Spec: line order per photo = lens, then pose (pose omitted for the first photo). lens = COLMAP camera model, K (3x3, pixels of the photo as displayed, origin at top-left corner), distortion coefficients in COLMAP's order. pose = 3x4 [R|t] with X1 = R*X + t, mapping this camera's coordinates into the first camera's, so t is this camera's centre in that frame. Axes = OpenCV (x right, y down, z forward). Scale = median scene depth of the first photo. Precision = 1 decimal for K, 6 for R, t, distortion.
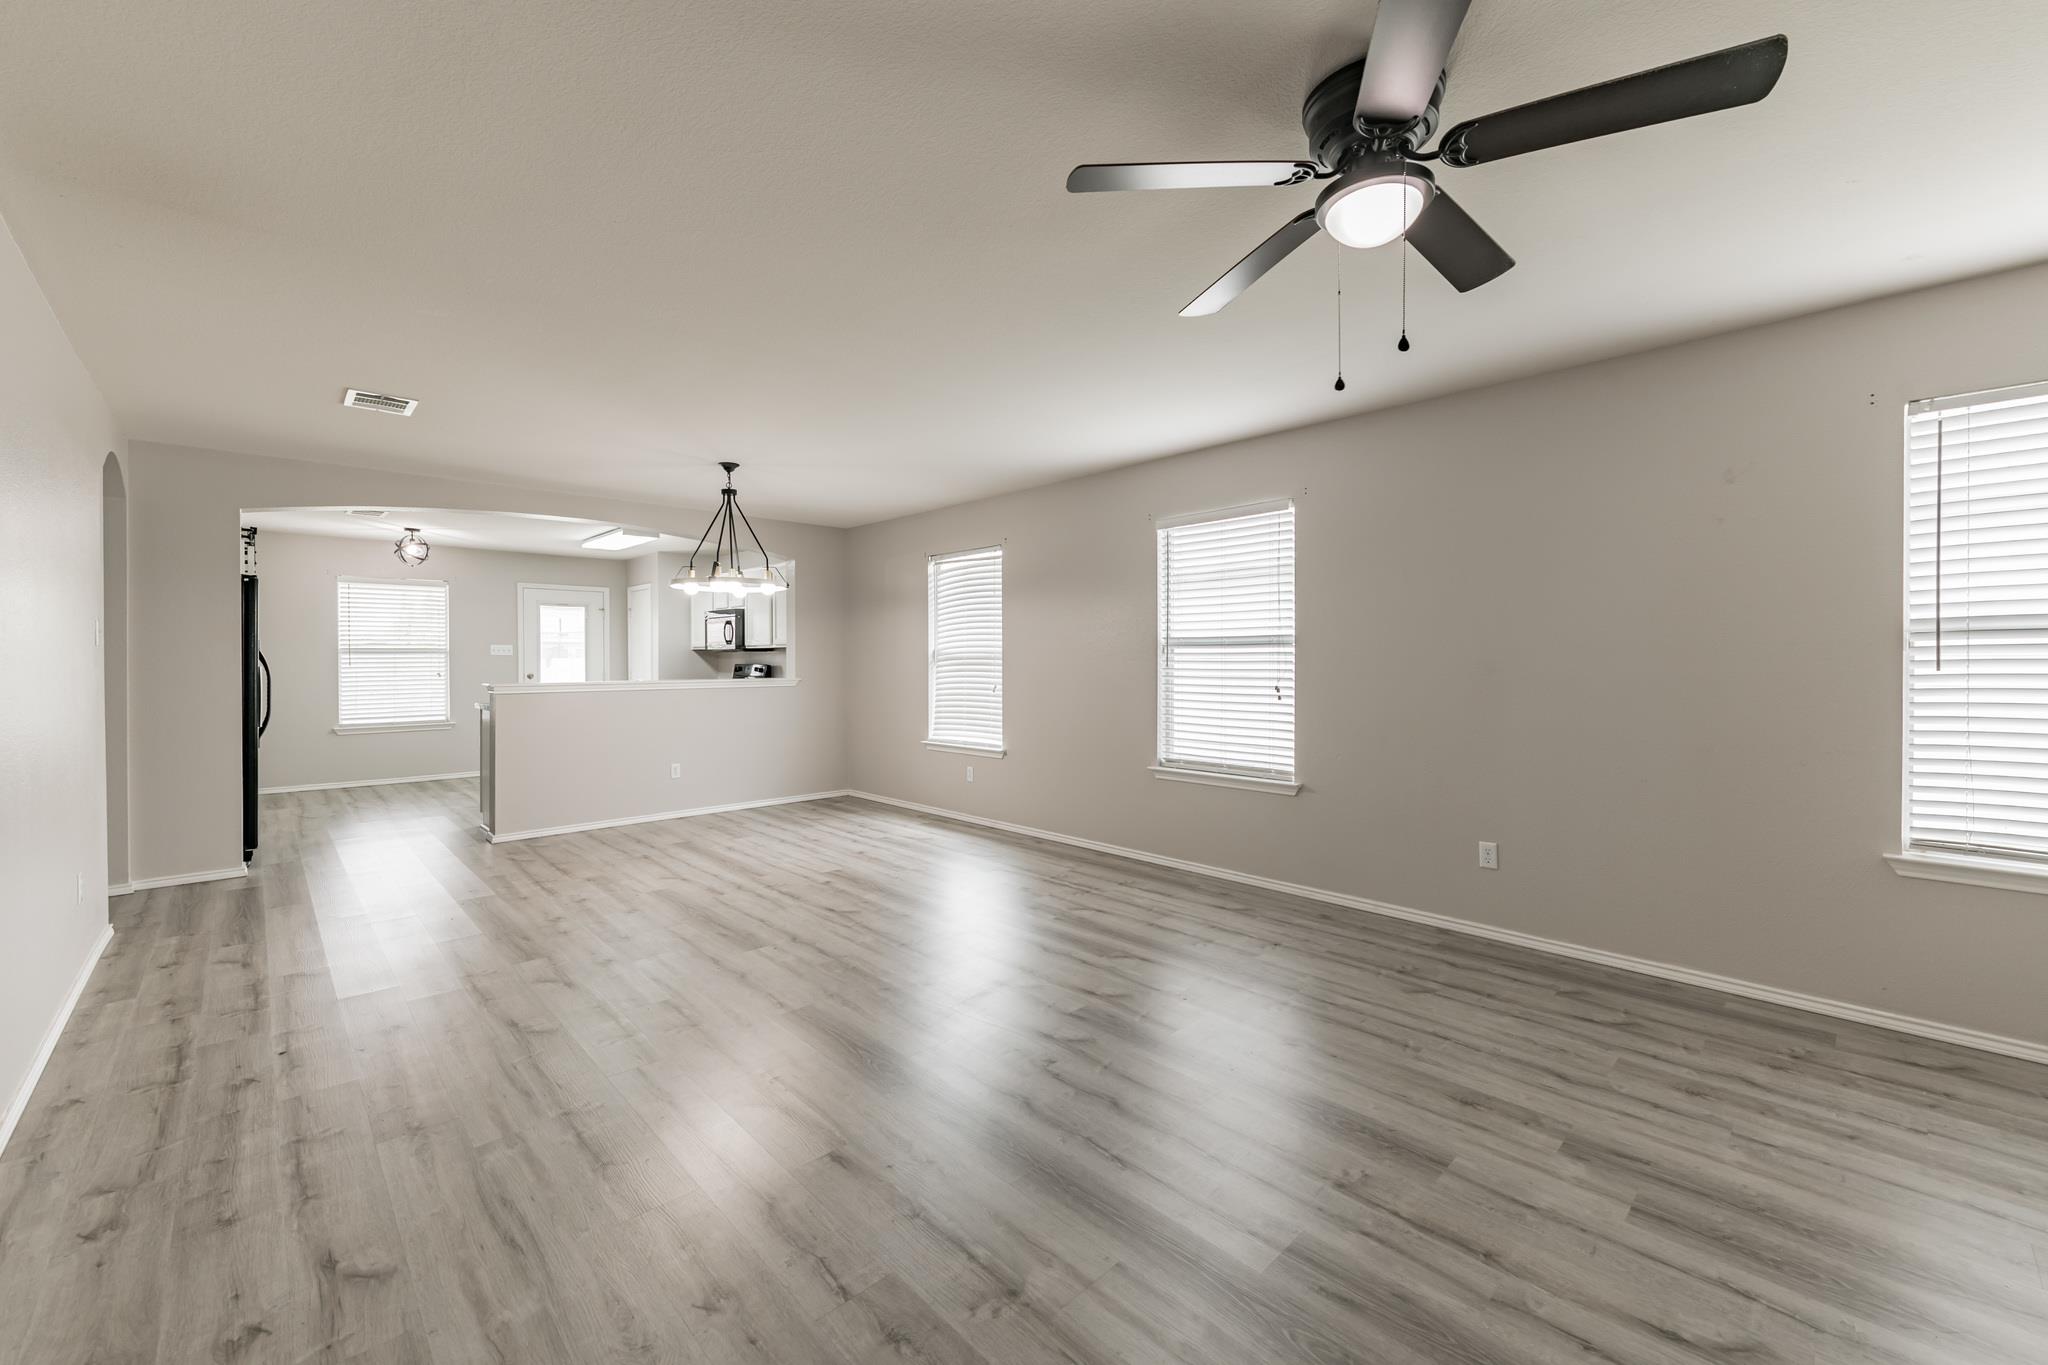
lens RADIAL K [[804.2, 0, 1058.3], [0, 804.2, 665.9], [0, 0, 1]] dist [0.000430, -0.000635]
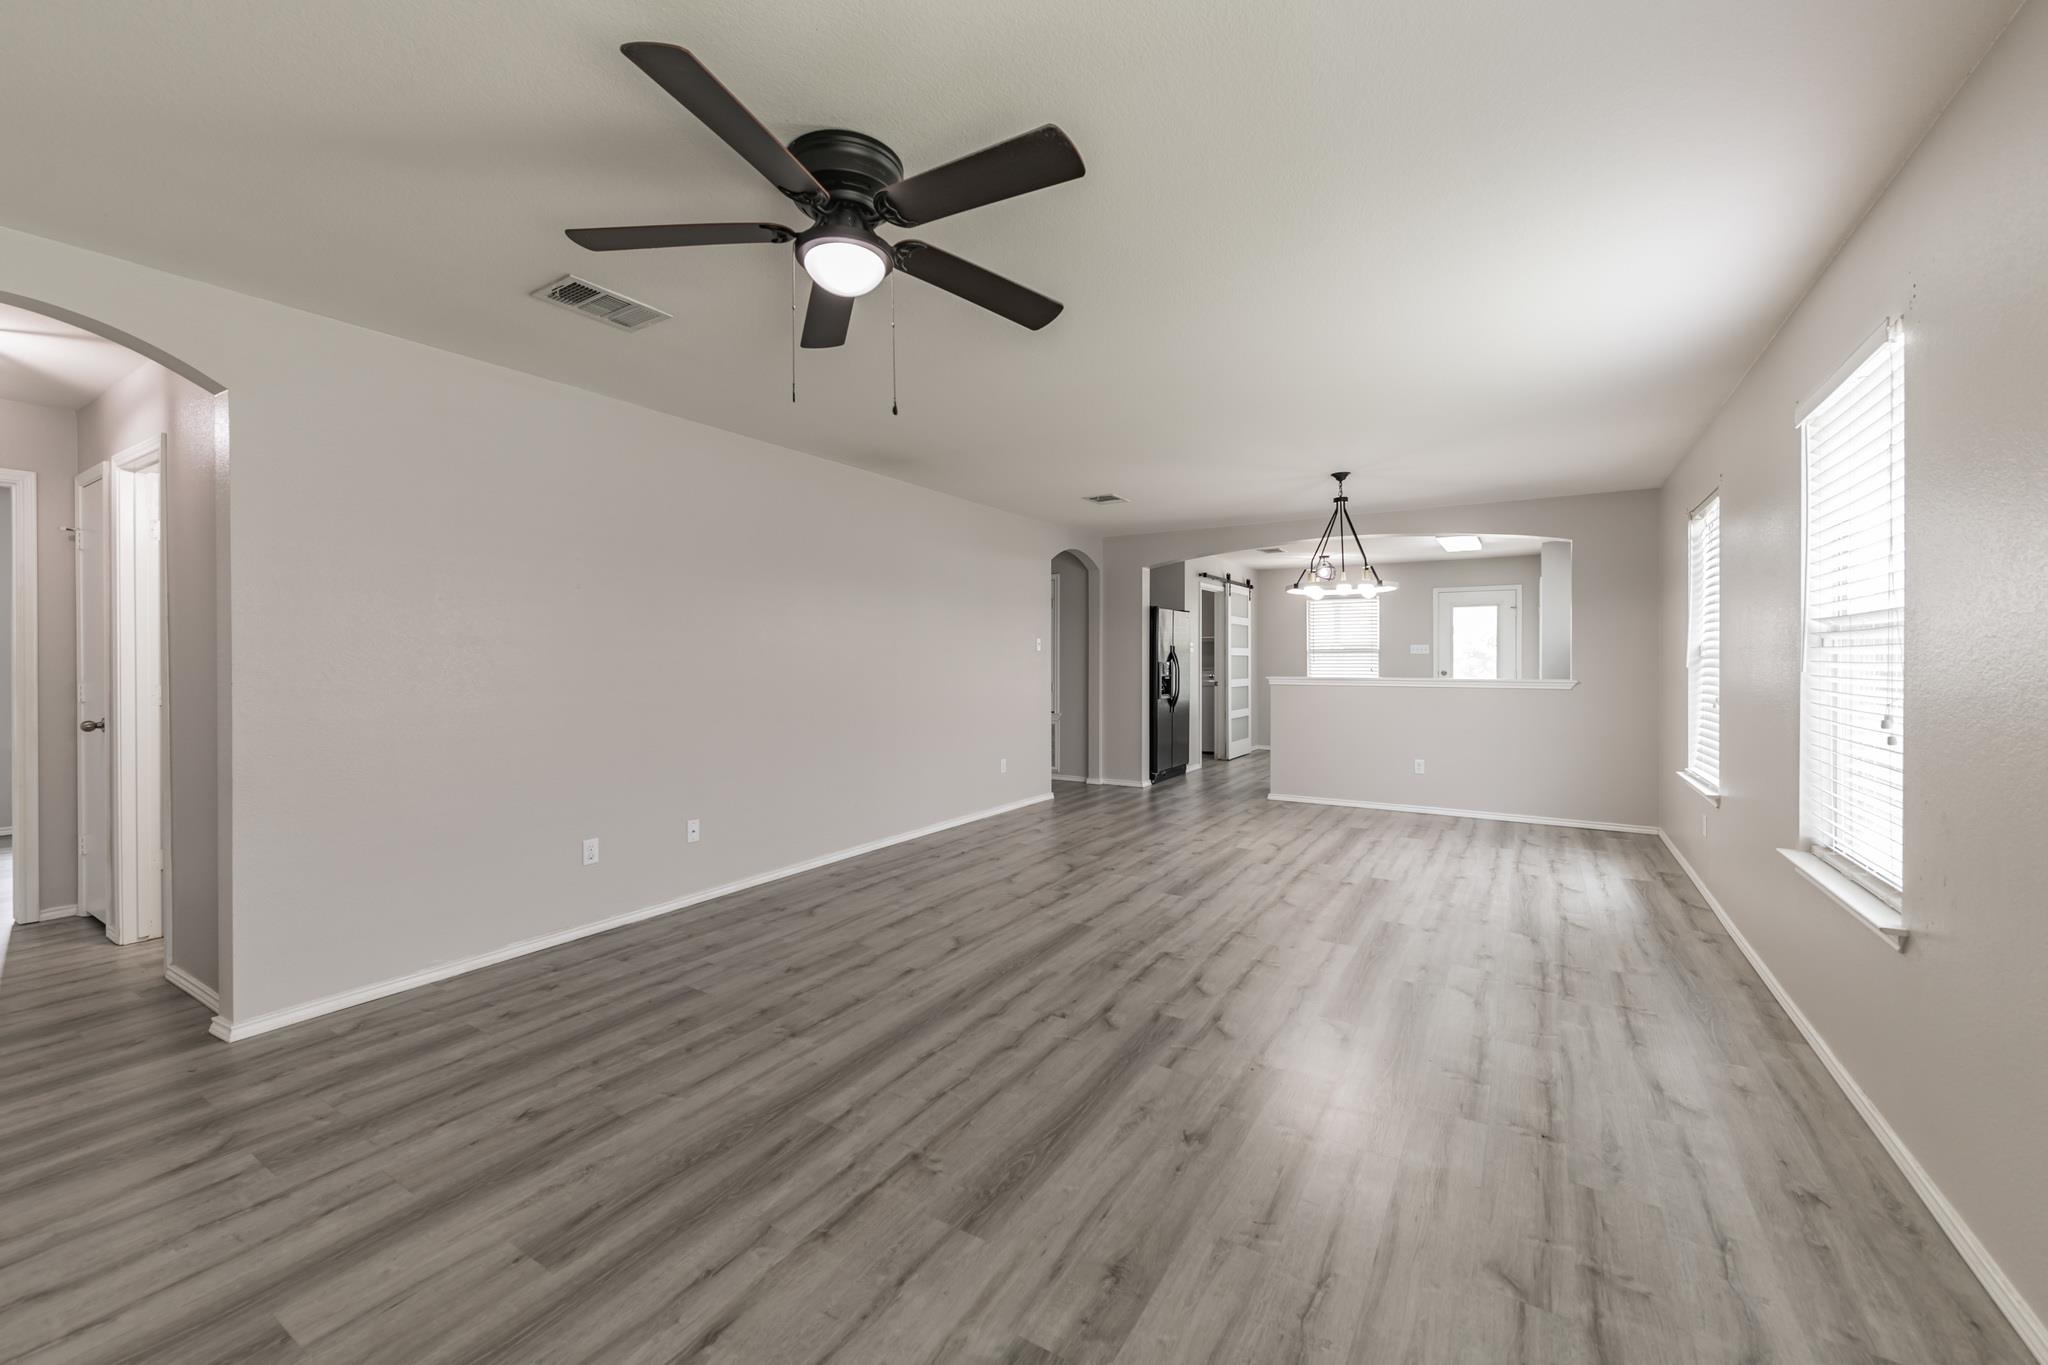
lens RADIAL K [[828.4, 0, 1021.3], [0, 828.4, 662.8], [0, 0, 1]] dist [0.001062, -0.000399]
pose [[0.231114, 0.007878, -0.972895, 0.725598], [-0.010547, 0.999929, 0.005591, -0.003550], [0.972870, 0.008969, 0.231181, 0.445172]]
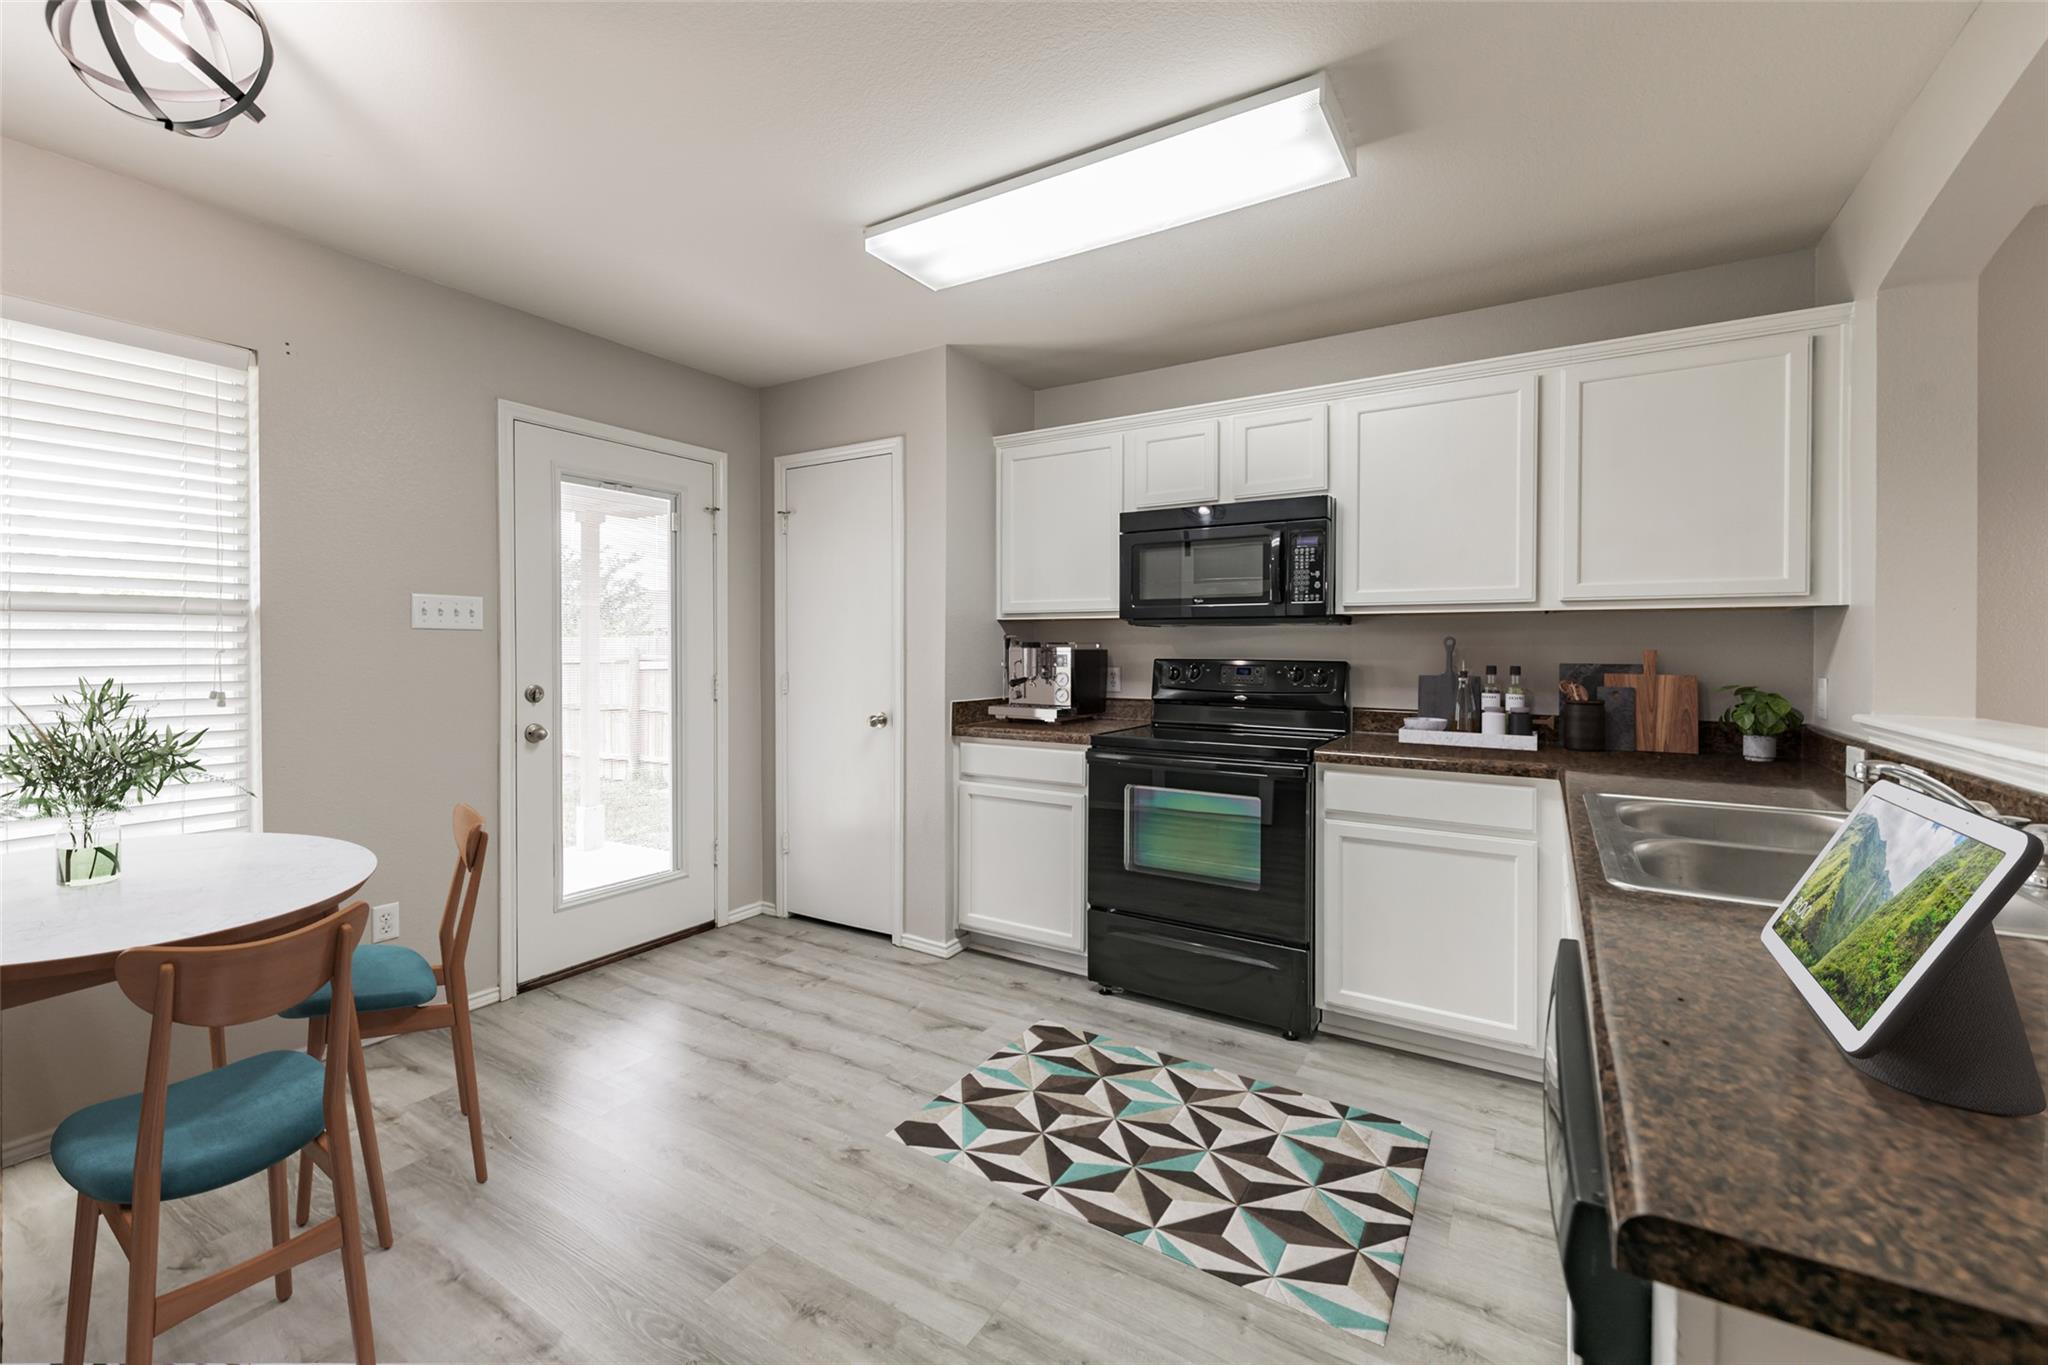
lens RADIAL K [[804.2, 0, 1058.3], [0, 804.2, 665.9], [0, 0, 1]] dist [0.000430, -0.000635]
pose [[0.967197, 0.001354, 0.254023, -1.289555], [-0.004858, 0.999902, 0.013167, -0.011421], [-0.253980, -0.013969, 0.967109, 1.528108]]
